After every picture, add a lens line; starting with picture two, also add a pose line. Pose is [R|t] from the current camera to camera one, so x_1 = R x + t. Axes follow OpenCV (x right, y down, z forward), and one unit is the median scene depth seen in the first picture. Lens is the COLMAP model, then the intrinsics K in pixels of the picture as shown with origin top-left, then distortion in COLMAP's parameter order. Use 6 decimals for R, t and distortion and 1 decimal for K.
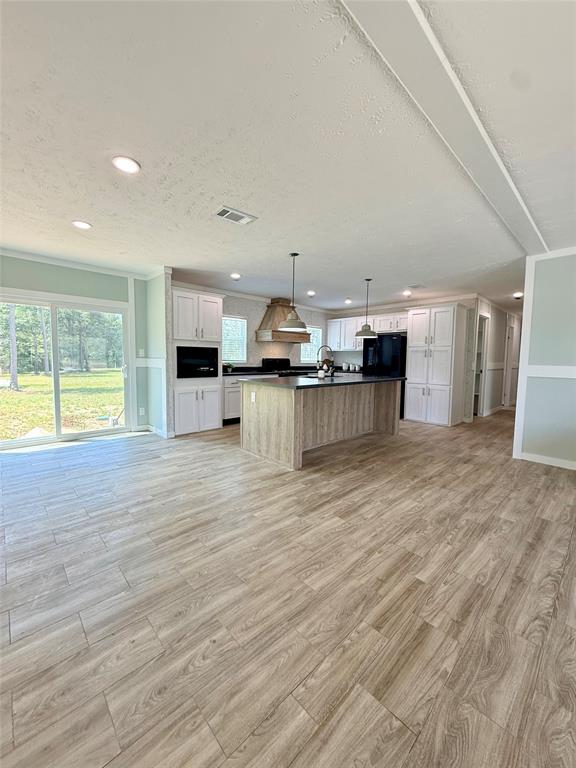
lens RADIAL K [[306.3, 0, 288.0], [0, 306.3, 384.0], [0, 0, 1]] dist [-0.002589, 0.000012]
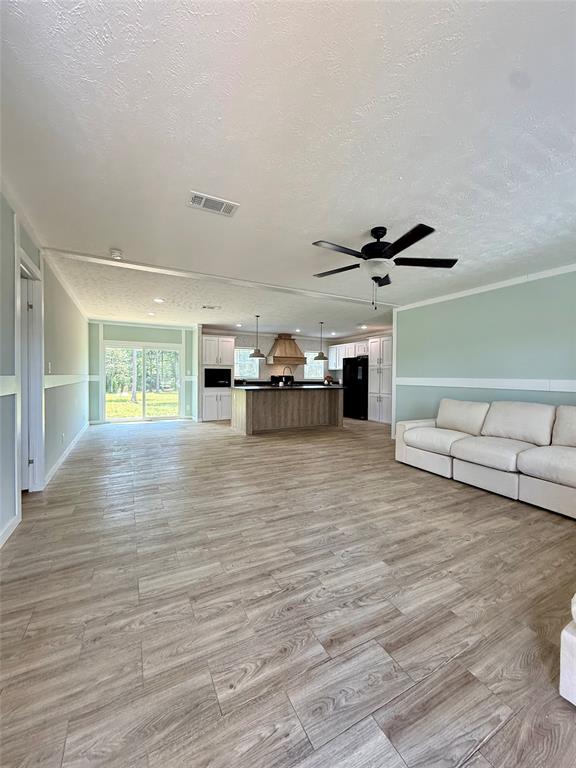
lens RADIAL K [[306.3, 0, 288.0], [0, 306.3, 384.0], [0, 0, 1]] dist [-0.002589, 0.000012]
pose [[0.963444, -0.001918, -0.267902, 0.564434], [-0.015022, 0.998014, -0.061168, 0.063171], [0.267488, 0.062957, 0.961502, -0.536122]]
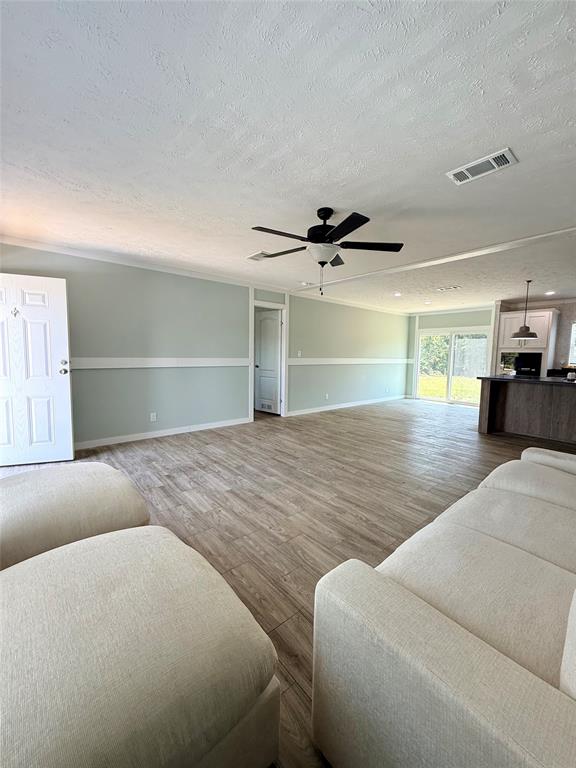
lens RADIAL K [[306.3, 0, 288.0], [0, 306.3, 384.0], [0, 0, 1]] dist [-0.002589, 0.000012]
pose [[-0.050361, 0.081747, -0.995380, 1.191552], [-0.103033, 0.990902, 0.086592, 0.004408], [0.993402, 0.106918, -0.041480, 0.064813]]
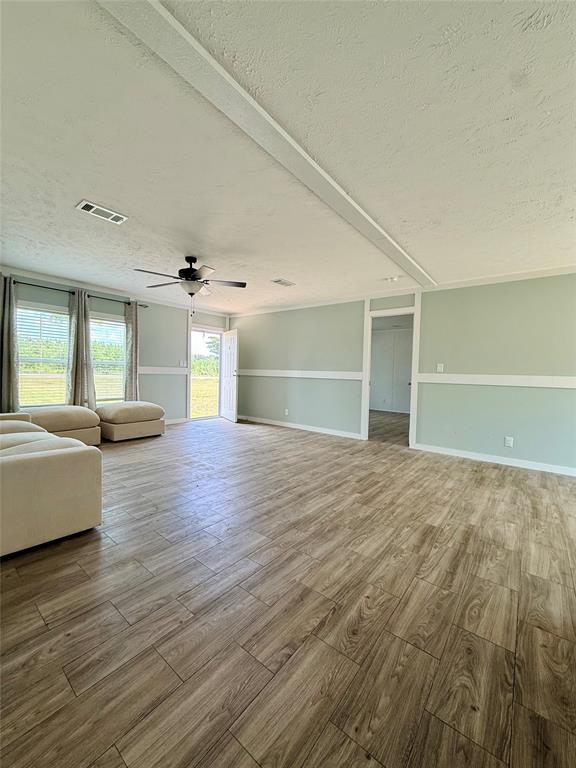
lens RADIAL K [[306.3, 0, 288.0], [0, 306.3, 384.0], [0, 0, 1]] dist [-0.002589, 0.000012]
pose [[-0.989595, -0.039782, -0.138275, 0.415554], [-0.056693, 0.991082, 0.120594, -0.056929], [0.132244, 0.127179, -0.983024, 0.977287]]
